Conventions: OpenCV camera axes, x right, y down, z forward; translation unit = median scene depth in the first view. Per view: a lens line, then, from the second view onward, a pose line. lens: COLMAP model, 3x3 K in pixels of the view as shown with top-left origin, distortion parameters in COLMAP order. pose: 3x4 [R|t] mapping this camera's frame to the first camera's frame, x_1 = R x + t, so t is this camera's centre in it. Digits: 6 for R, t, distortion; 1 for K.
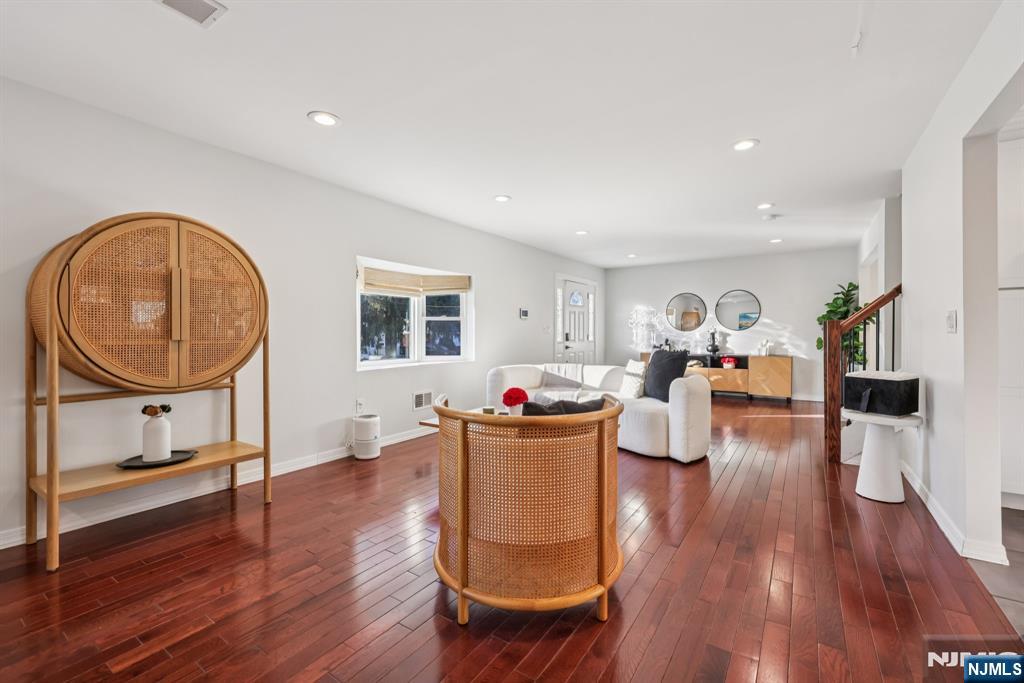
lens RADIAL K [[417.5, 0, 515.9], [0, 417.5, 341.8], [0, 0, 1]] dist [0.002700, 0.000303]
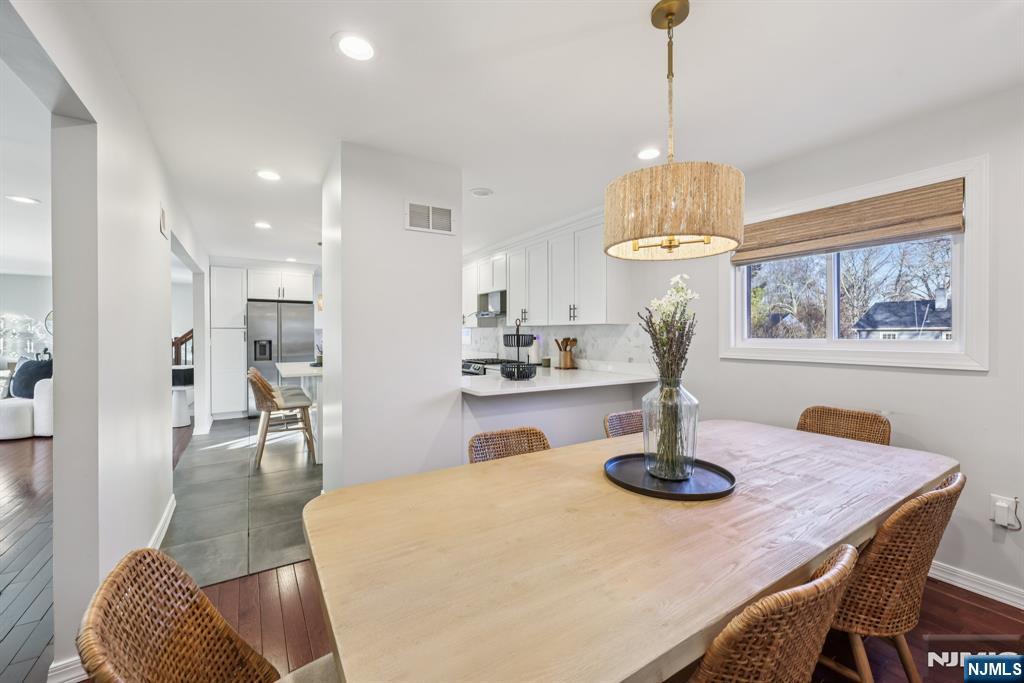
lens RADIAL K [[417.5, 0, 516.2], [0, 417.5, 340.2], [0, 0, 1]] dist [0.002700, 0.000303]
pose [[0.404290, 0.000328, 0.914631, -0.151022], [0.001460, 0.999998, -0.001004, -0.025546], [-0.914630, 0.001741, 0.404289, -0.592155]]
